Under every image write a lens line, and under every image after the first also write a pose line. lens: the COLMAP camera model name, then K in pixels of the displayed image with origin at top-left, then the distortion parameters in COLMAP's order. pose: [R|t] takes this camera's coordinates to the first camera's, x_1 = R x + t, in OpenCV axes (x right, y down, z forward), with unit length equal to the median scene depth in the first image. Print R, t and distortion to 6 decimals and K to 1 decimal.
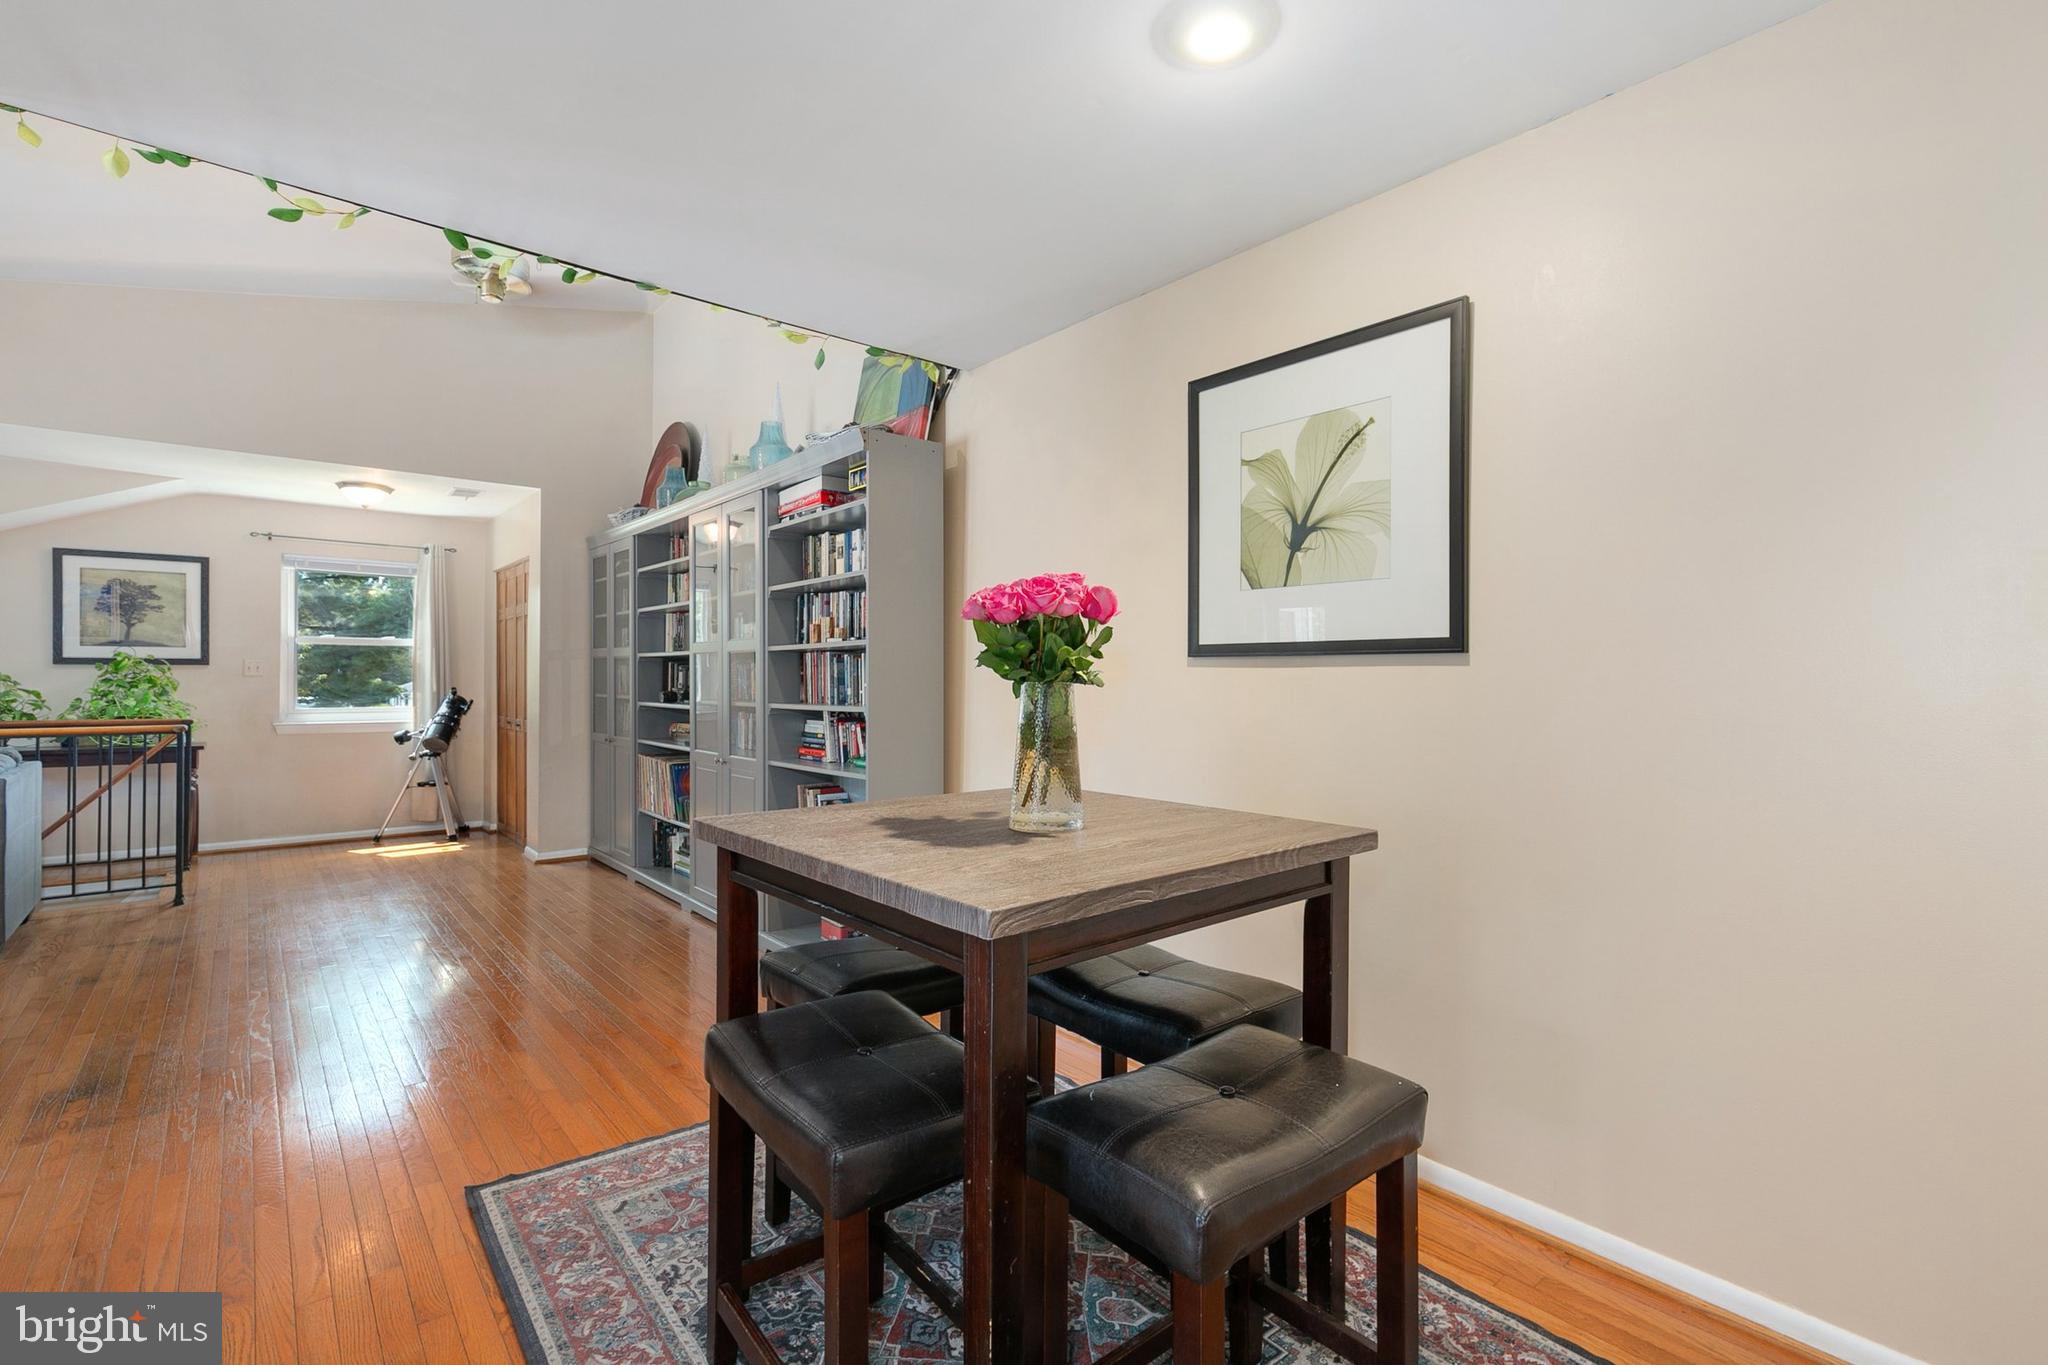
lens RADIAL K [[929.9, 0, 1014.2], [0, 929.9, 677.6], [0, 0, 1]] dist [0.011080, -0.002845]
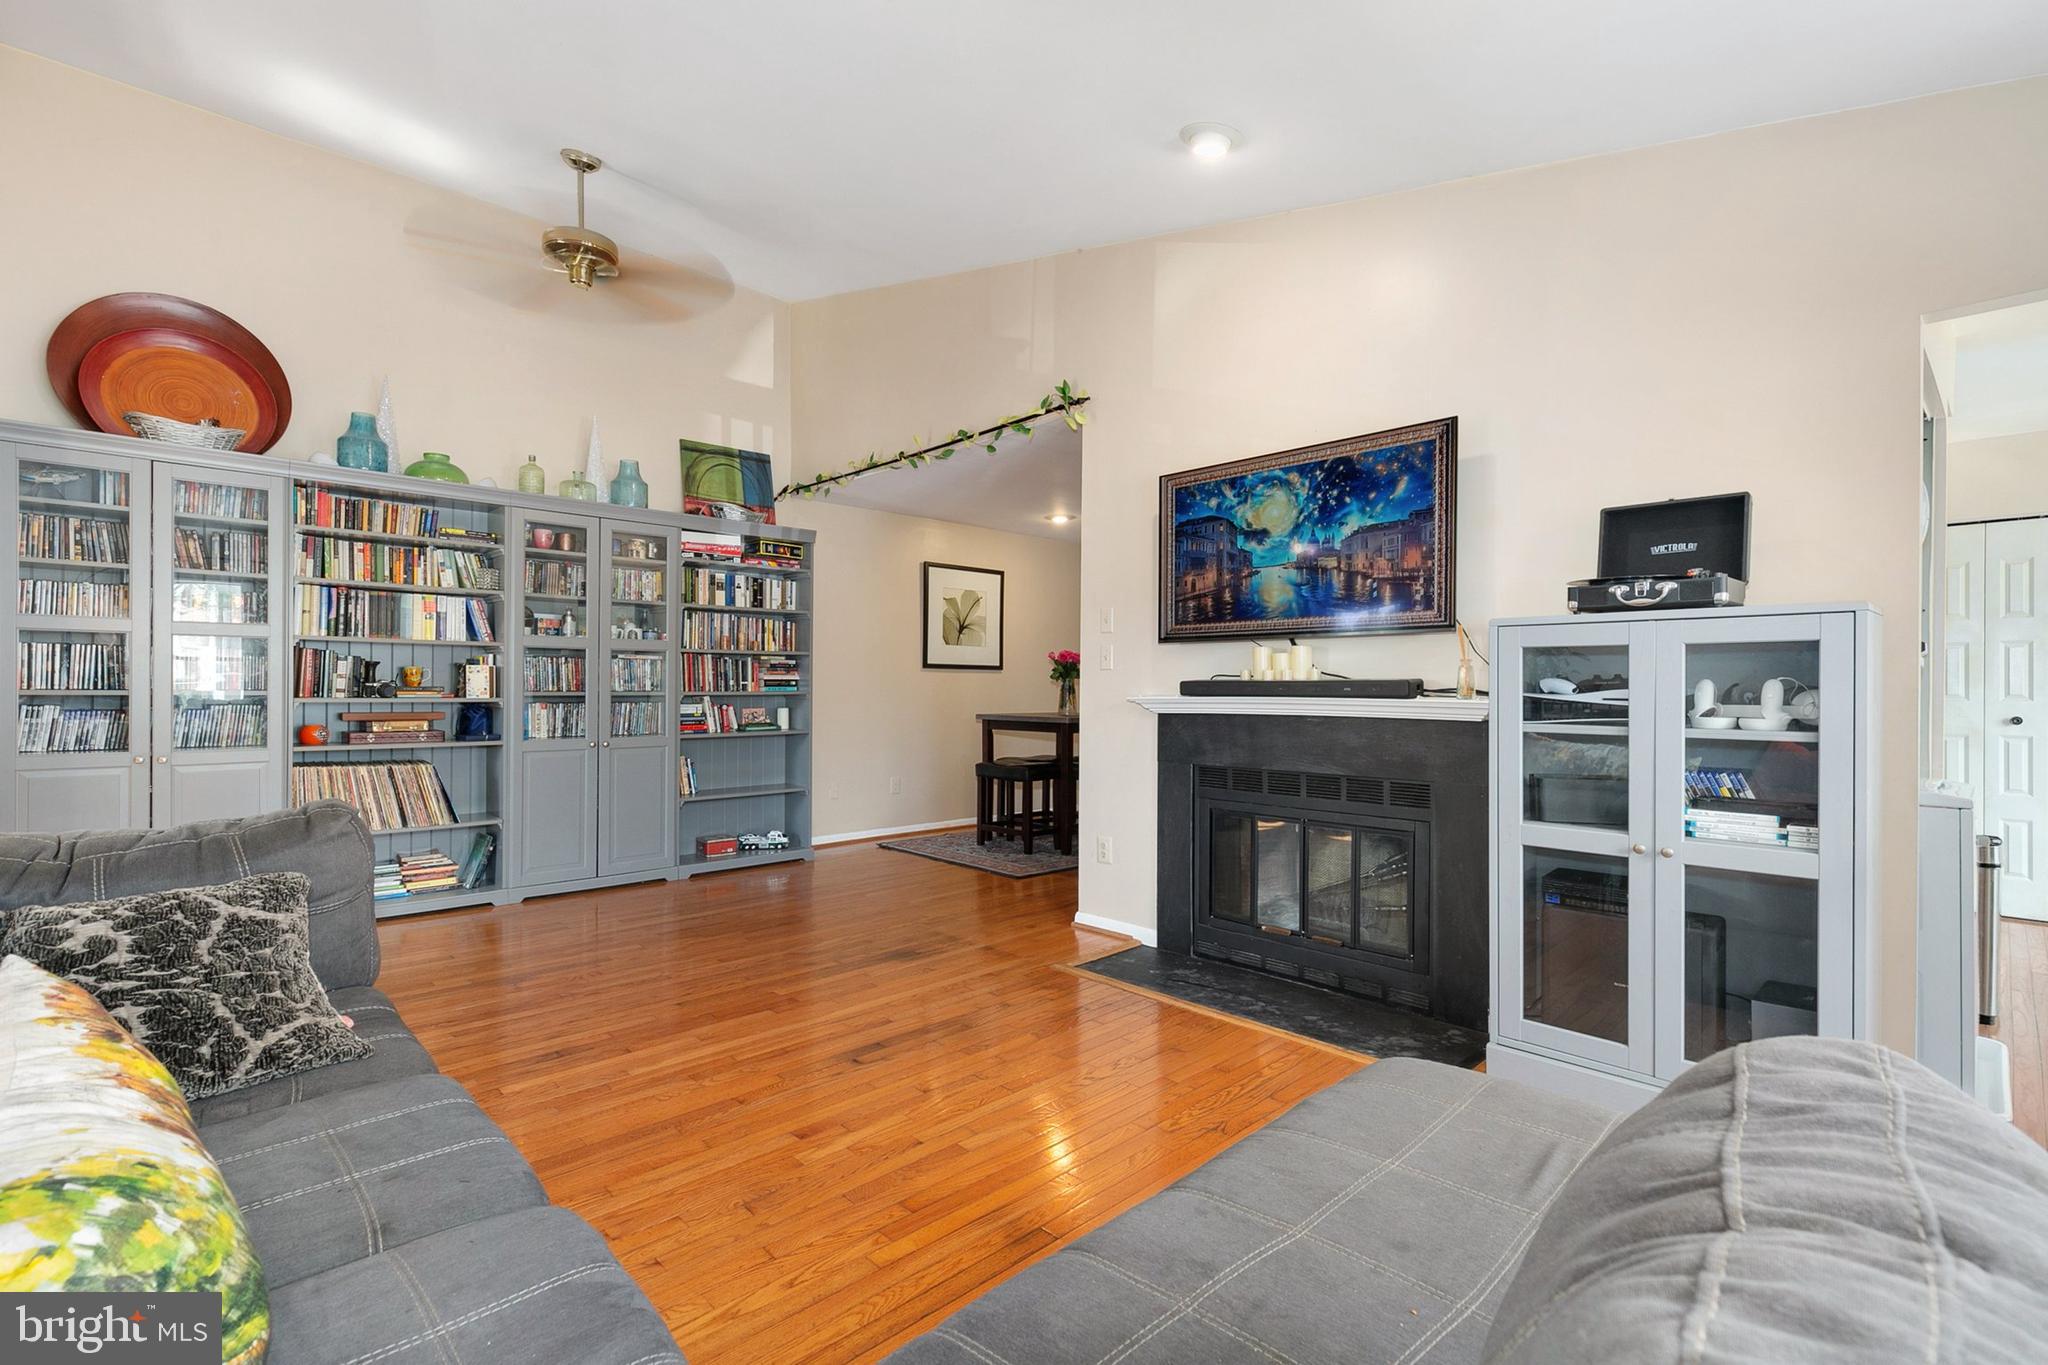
lens RADIAL K [[929.9, 0, 1021.9], [0, 929.9, 689.7], [0, 0, 1]] dist [0.011080, -0.002845]
pose [[-0.066420, -0.007119, 0.997766, -1.149856], [-0.007814, 0.999948, 0.006614, 0.008729], [-0.997761, -0.007357, -0.066472, 0.433449]]
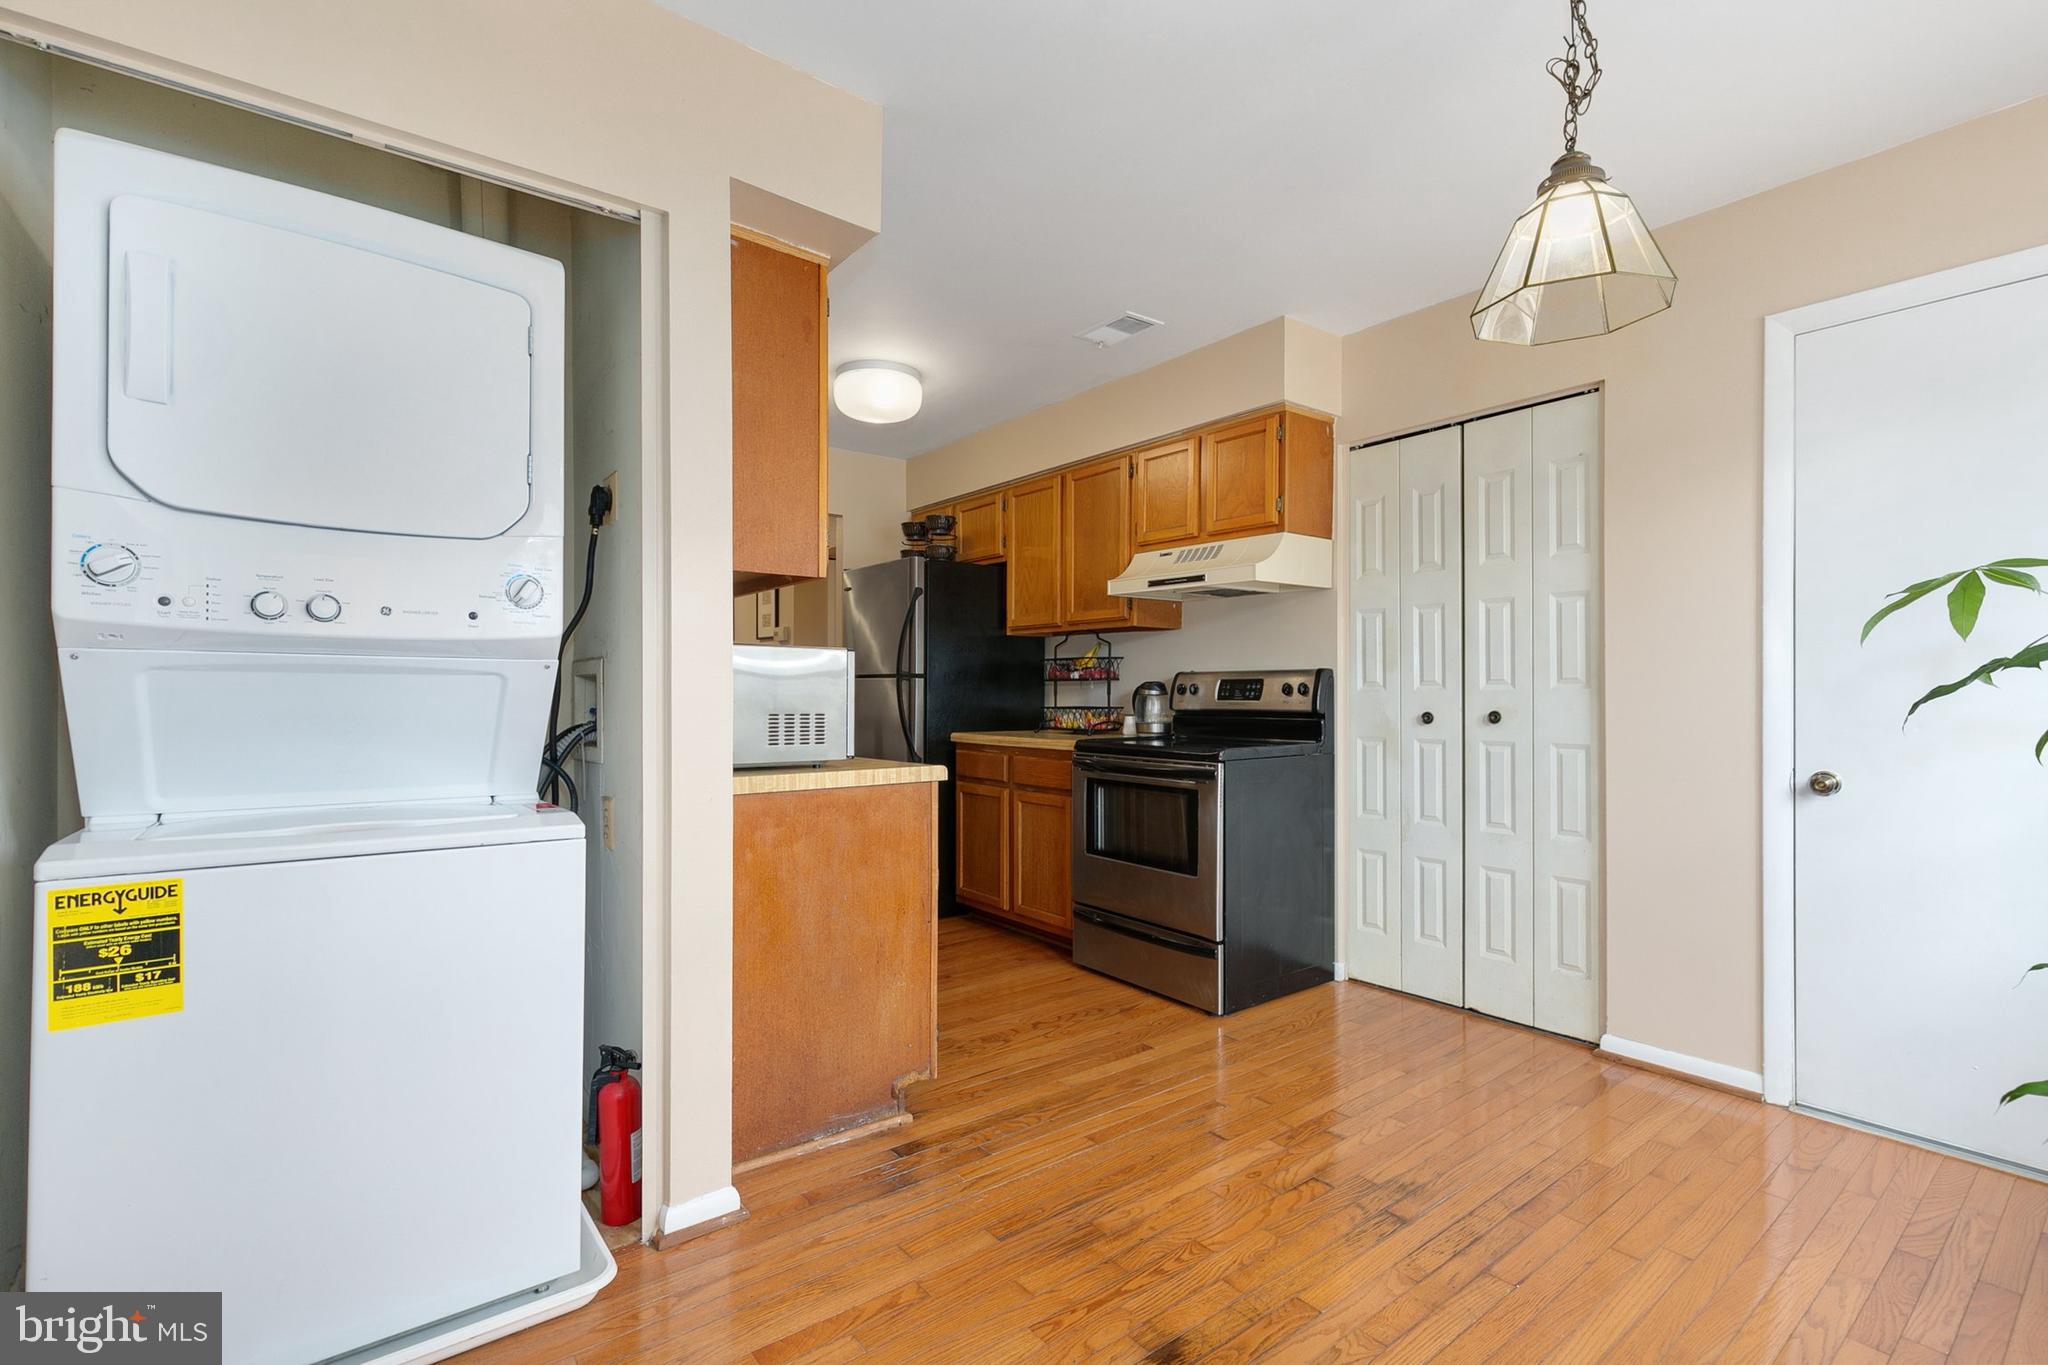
lens RADIAL K [[929.9, 0, 1012.1], [0, 929.9, 690.1], [0, 0, 1]] dist [0.011080, -0.002845]
pose [[0.038773, -0.000613, 0.999248, -0.972136], [-0.000350, 1.000000, 0.000627, 0.016942], [-0.999248, -0.000374, 0.038772, -0.244174]]
